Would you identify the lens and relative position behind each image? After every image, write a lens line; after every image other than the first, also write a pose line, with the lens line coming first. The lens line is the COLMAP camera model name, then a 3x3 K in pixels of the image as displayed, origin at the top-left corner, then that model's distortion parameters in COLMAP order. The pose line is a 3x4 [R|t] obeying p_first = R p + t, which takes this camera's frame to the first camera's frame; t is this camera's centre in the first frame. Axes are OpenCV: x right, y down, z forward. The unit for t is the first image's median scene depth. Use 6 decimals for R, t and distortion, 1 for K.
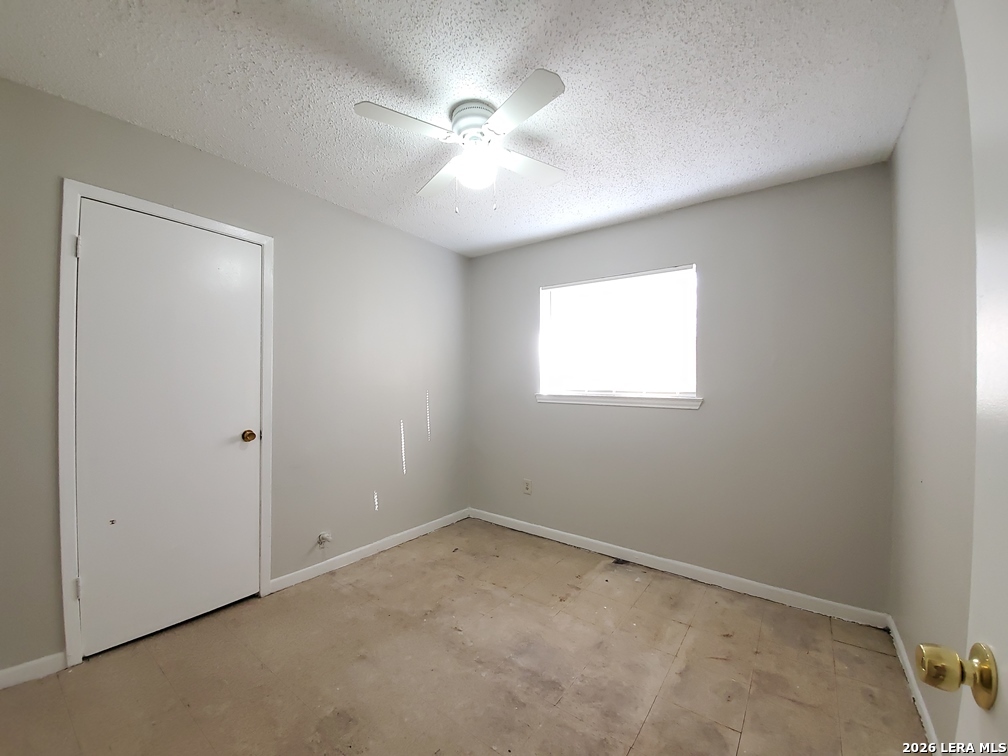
lens RADIAL K [[401.4, 0, 498.9], [0, 401.4, 376.4], [0, 0, 1]] dist [0.001530, -0.010017]
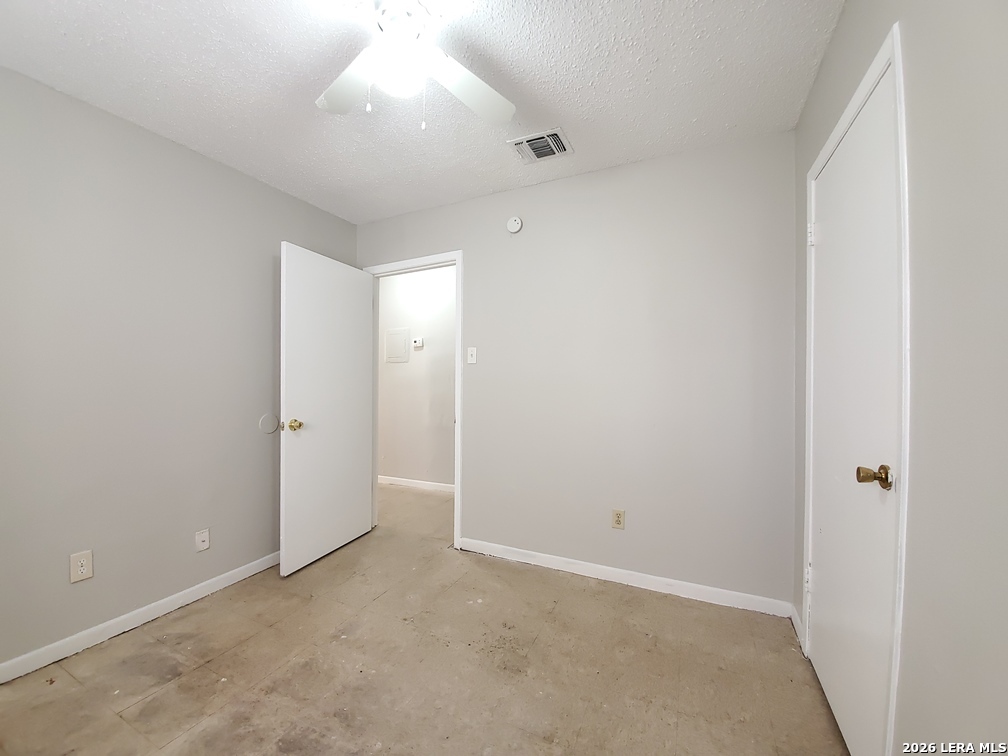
lens RADIAL K [[401.4, 0, 498.9], [0, 401.4, 376.4], [0, 0, 1]] dist [0.001530, -0.010017]
pose [[-0.980057, -0.009305, -0.198500, -0.117571], [-0.006803, 0.999889, -0.013286, 0.053515], [0.198602, -0.011670, -0.980011, 2.003365]]
